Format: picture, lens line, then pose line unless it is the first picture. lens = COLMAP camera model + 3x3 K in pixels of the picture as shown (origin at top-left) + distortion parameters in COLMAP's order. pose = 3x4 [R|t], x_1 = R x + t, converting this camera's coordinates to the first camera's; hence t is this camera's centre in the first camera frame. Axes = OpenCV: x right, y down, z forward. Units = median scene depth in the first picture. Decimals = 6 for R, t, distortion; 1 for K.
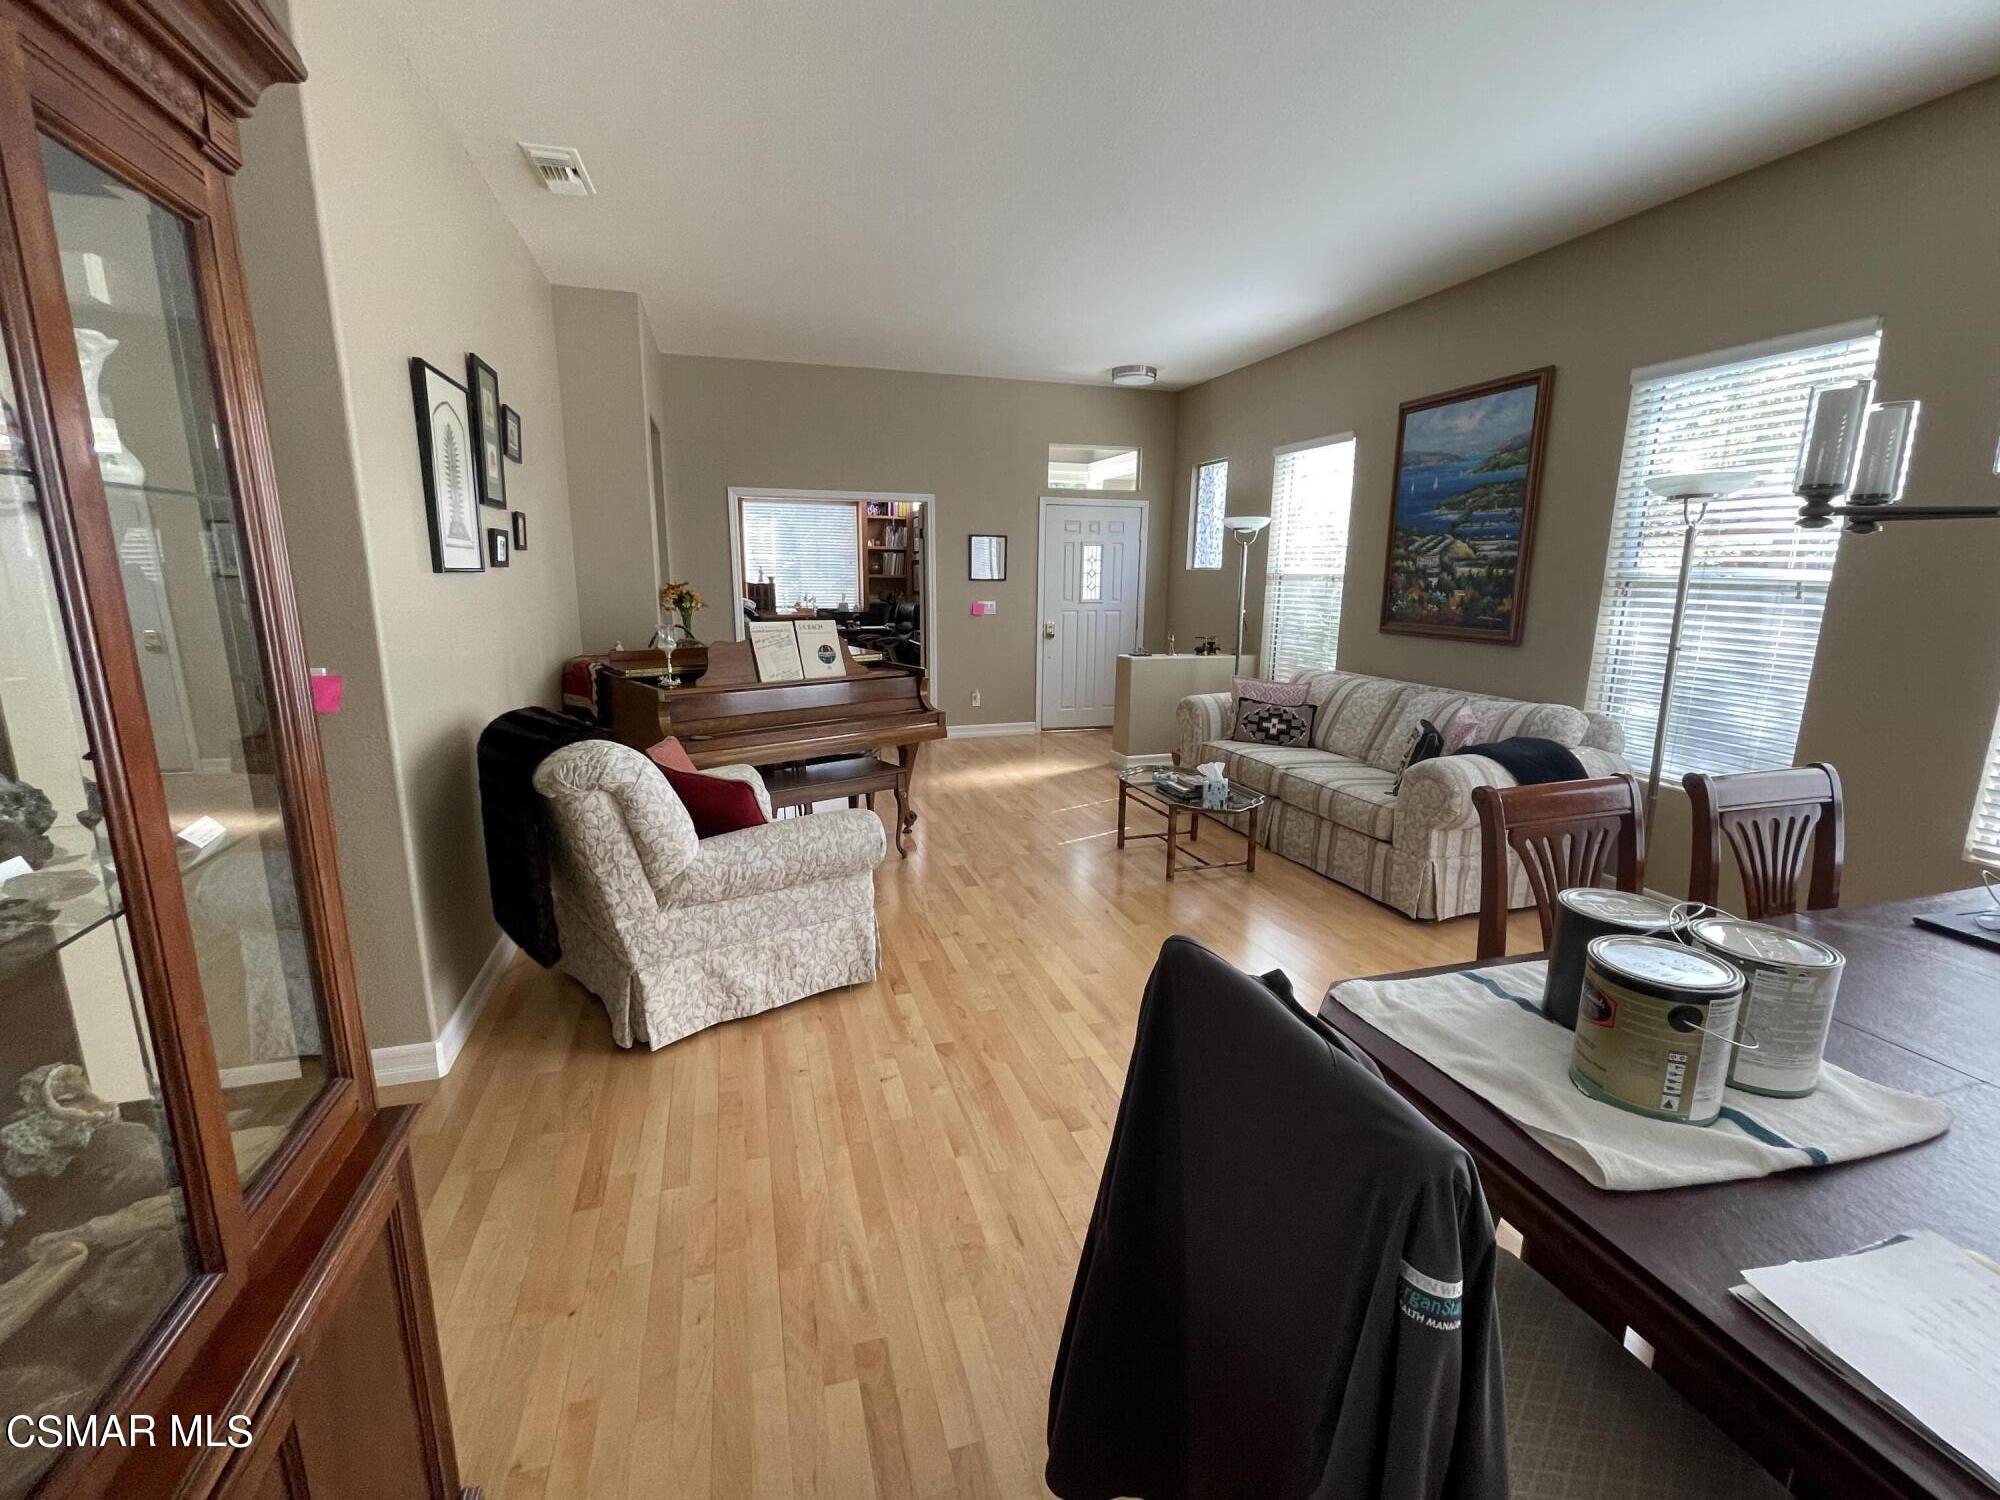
lens RADIAL K [[870.0, 0, 1000.0], [0, 870.0, 750.0], [0, 0, 1]] dist [-0.000789, -0.000004]
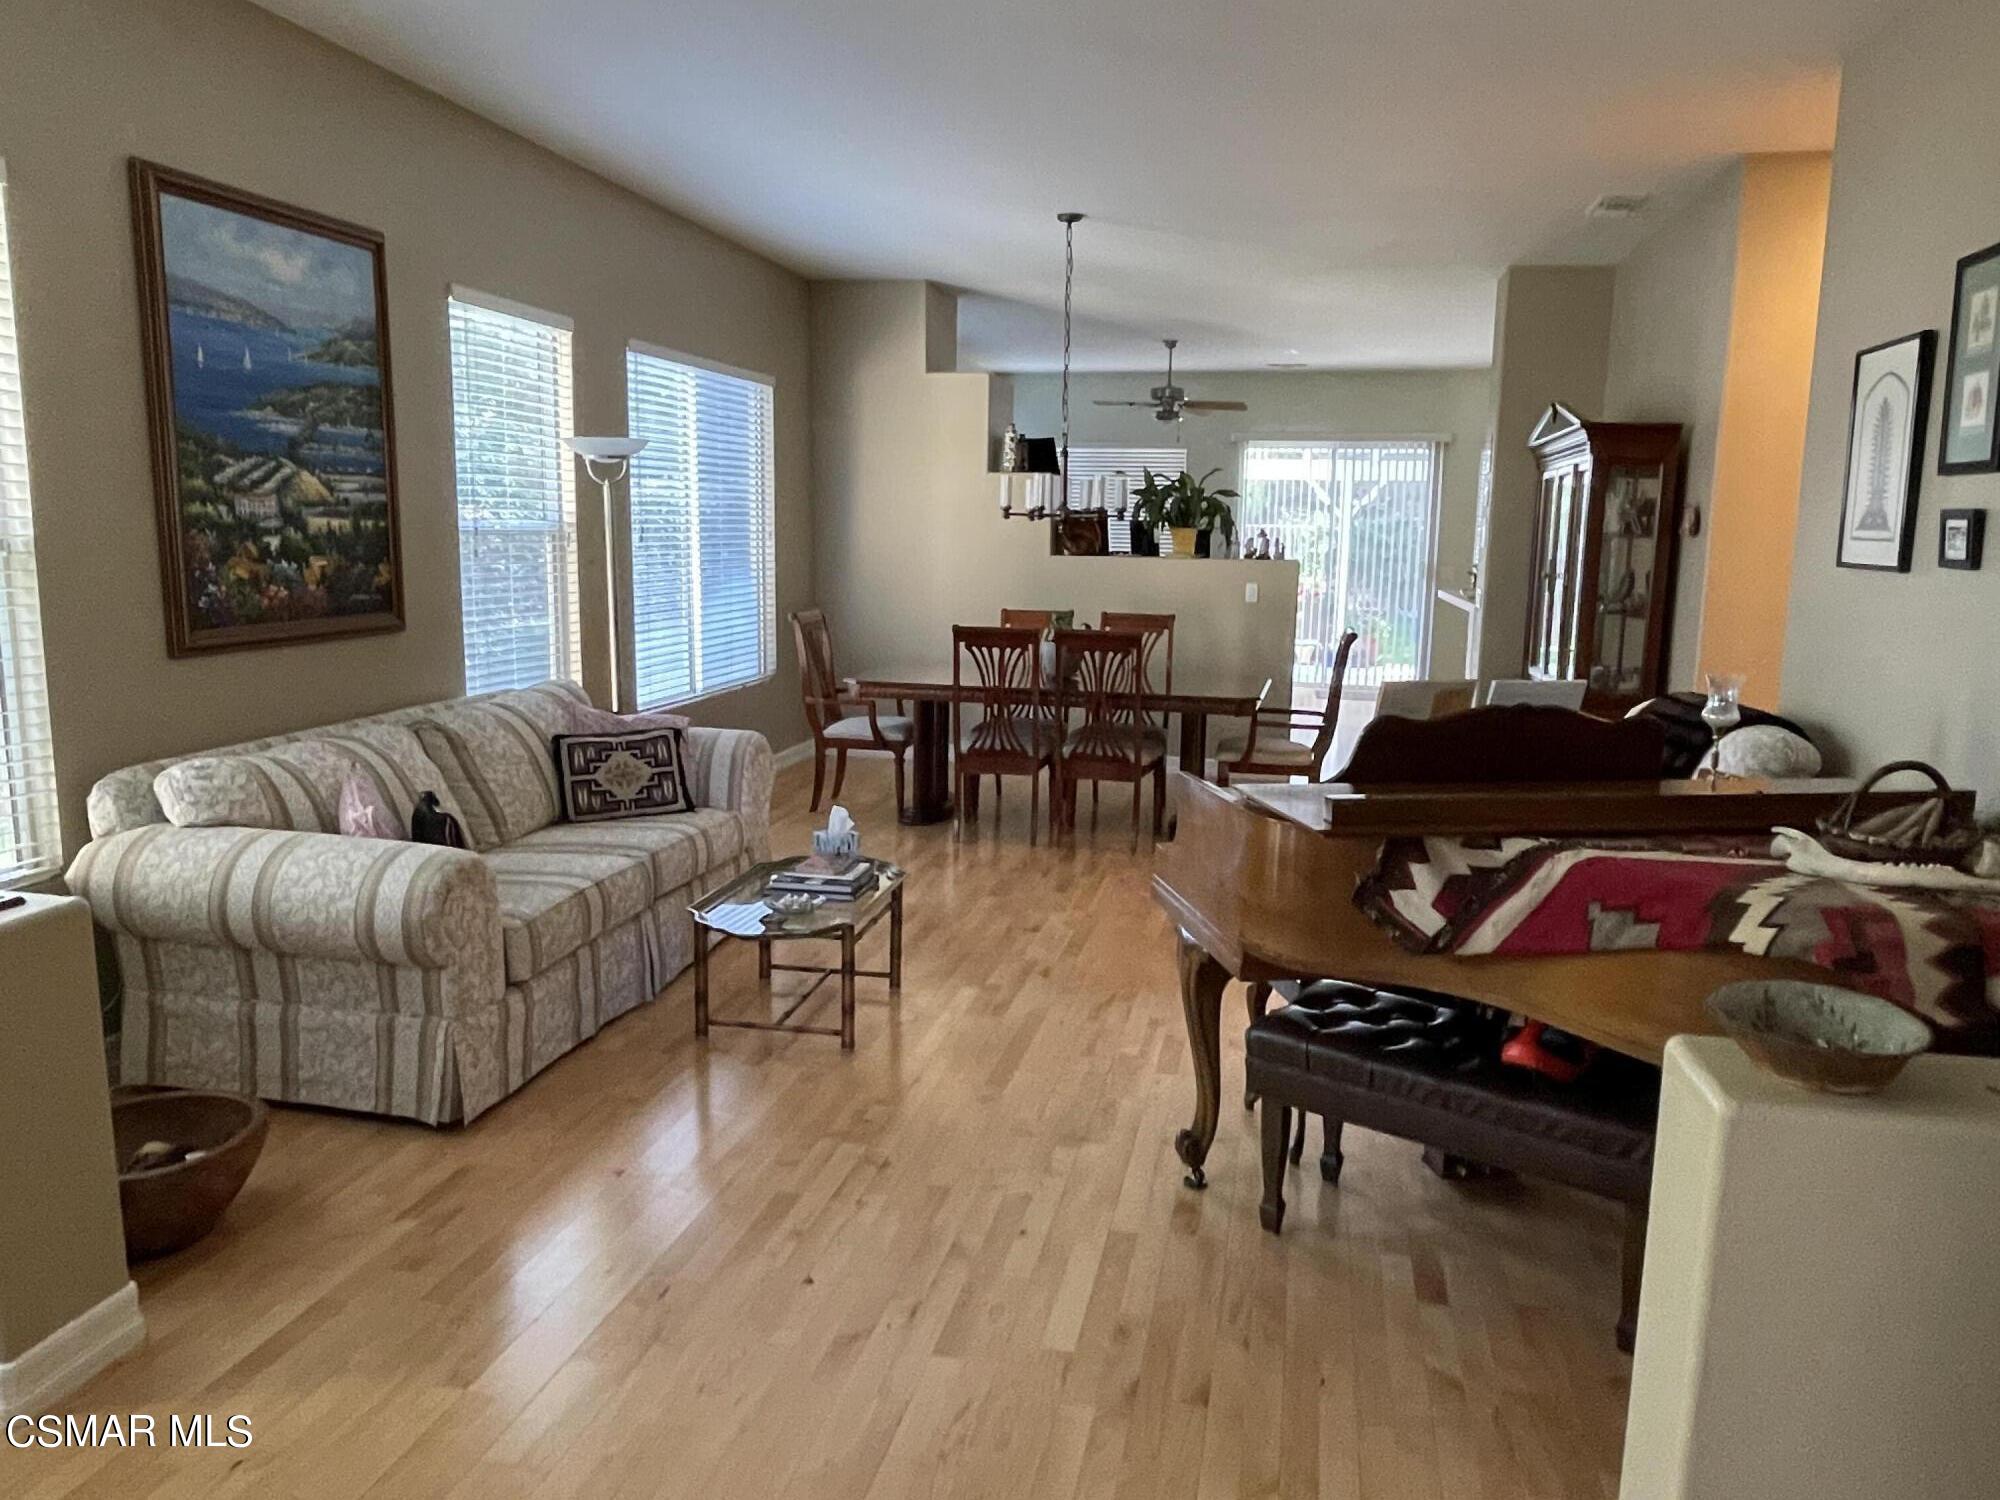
lens RADIAL K [[1400.8, 0, 1000.0], [0, 1400.8, 750.0], [0, 0, 1]] dist [0.003396, 0.000231]
pose [[-0.868909, -0.104647, 0.483784, -0.340462], [0.075814, 0.937725, 0.339006, -0.346564], [-0.489132, 0.331243, -0.806863, 1.579944]]
